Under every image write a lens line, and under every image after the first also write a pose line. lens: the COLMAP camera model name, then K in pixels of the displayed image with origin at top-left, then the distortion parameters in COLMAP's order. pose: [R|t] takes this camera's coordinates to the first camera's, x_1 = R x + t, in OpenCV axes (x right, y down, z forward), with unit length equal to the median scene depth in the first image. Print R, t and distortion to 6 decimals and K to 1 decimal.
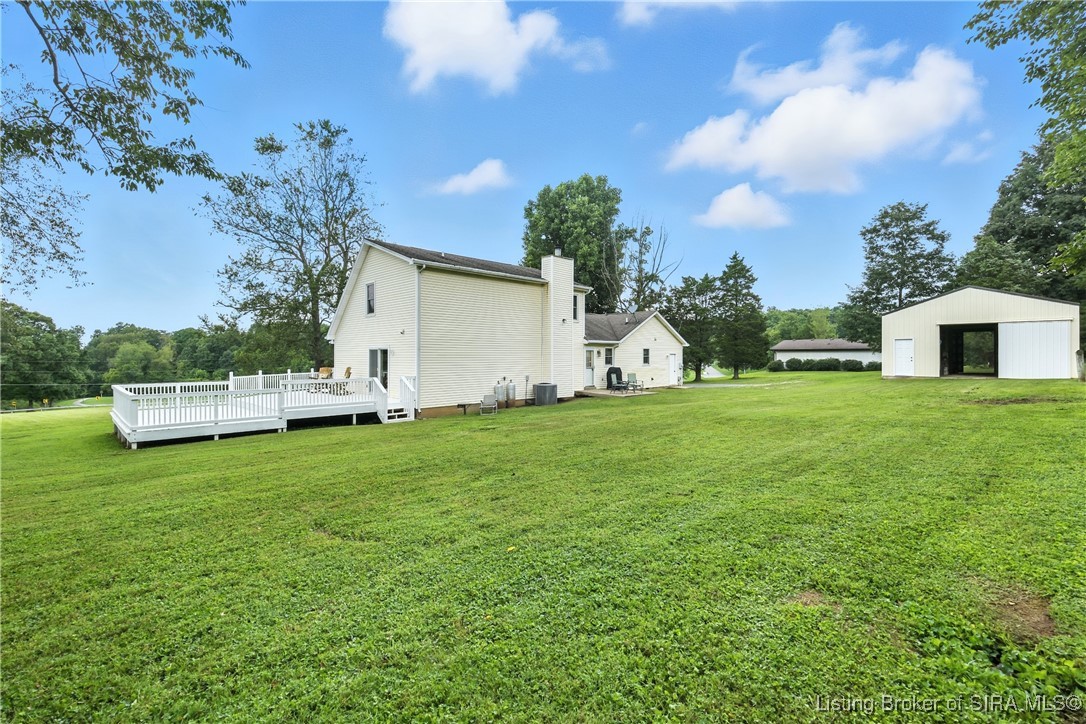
lens RADIAL K [[479.5, 0, 546.4], [0, 479.5, 356.8], [0, 0, 1]] dist [-0.001919, -0.000610]
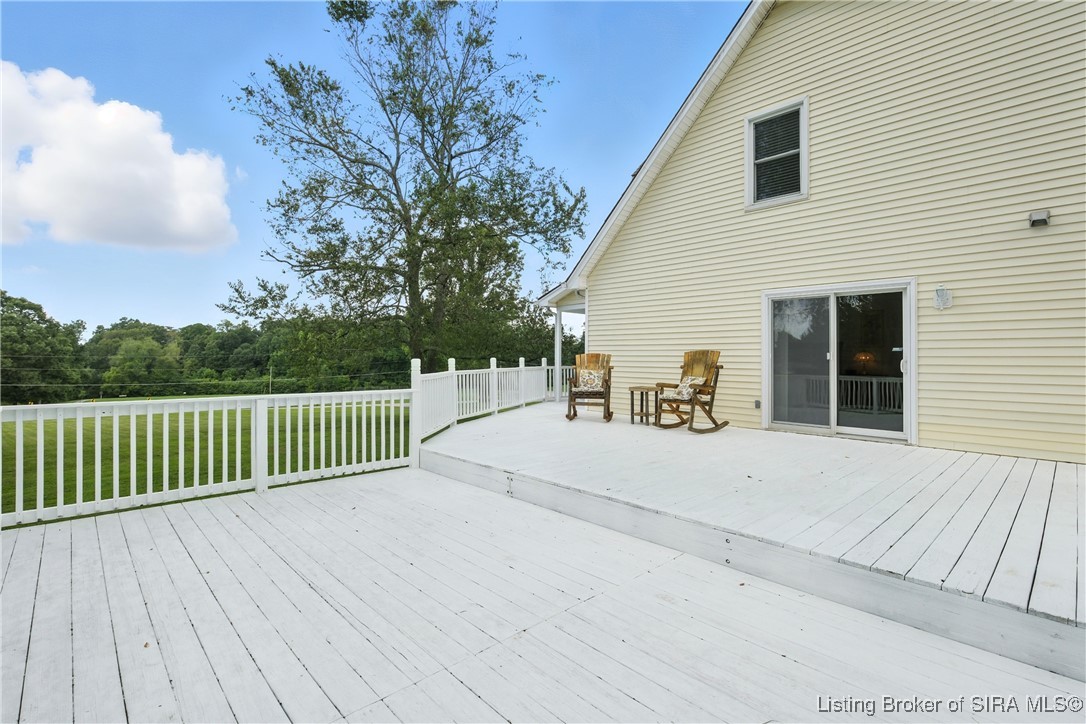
lens RADIAL K [[479.5, 0, 535.8], [0, 479.5, 351.6], [0, 0, 1]] dist [-0.001919, -0.000610]
pose [[0.999767, 0.008173, -0.019967, -0.132577], [-0.008531, 0.999804, -0.017889, 0.007285], [0.019817, 0.018055, 0.999641, 0.161360]]
